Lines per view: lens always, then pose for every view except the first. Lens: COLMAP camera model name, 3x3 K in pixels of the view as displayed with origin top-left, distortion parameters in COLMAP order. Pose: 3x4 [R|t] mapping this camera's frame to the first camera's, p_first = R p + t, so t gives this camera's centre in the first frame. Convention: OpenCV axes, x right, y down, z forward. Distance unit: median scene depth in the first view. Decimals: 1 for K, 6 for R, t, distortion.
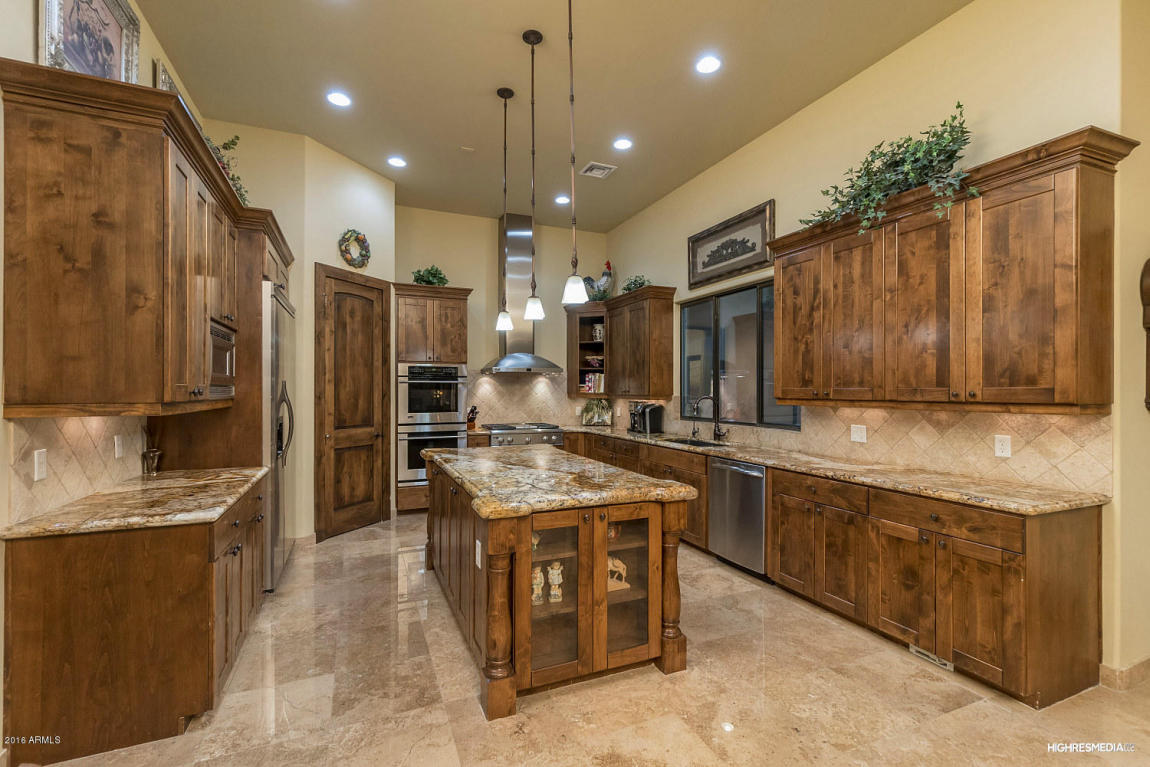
lens RADIAL K [[519.5, 0, 563.5], [0, 519.5, 387.6], [0, 0, 1]] dist [0.002856, 0.001815]
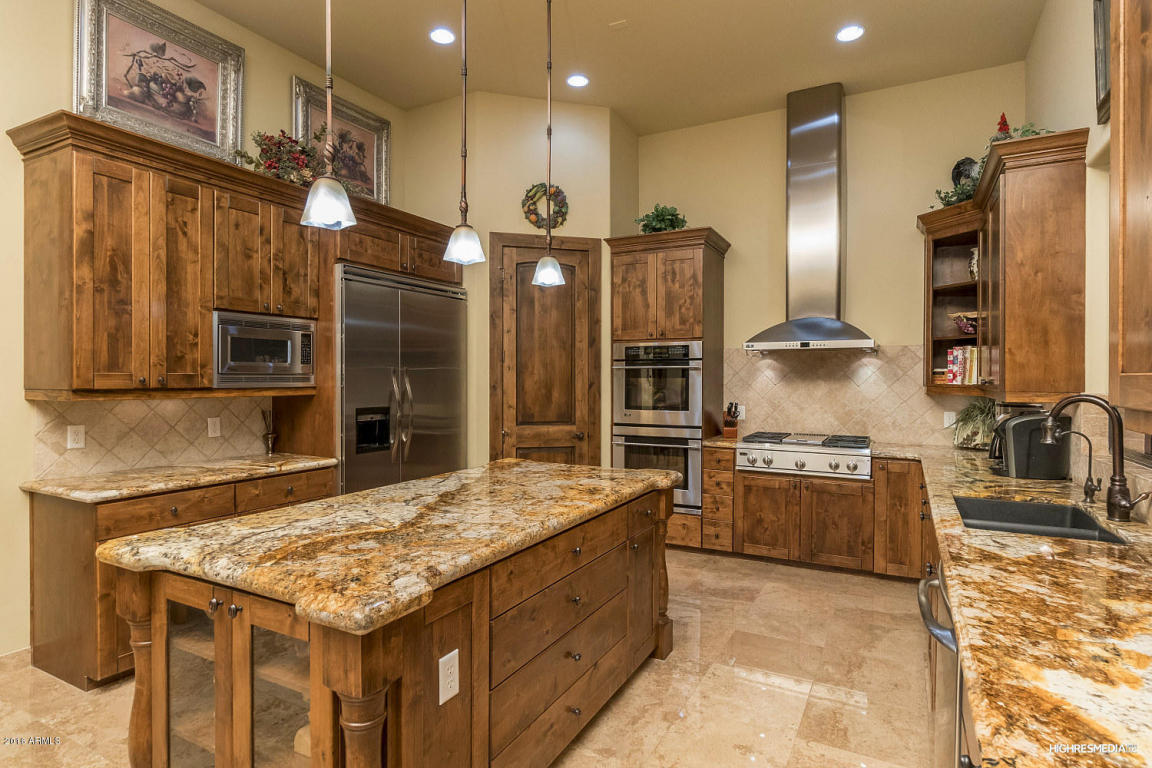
lens RADIAL K [[611.6, 0, 572.9], [0, 611.6, 382.4], [0, 0, 1]] dist [-0.000739, -0.000150]
pose [[0.608364, 0.007840, -0.793620, 0.367191], [0.002039, 0.999932, 0.011441, -0.000160], [0.793656, -0.008579, 0.608307, 0.417011]]
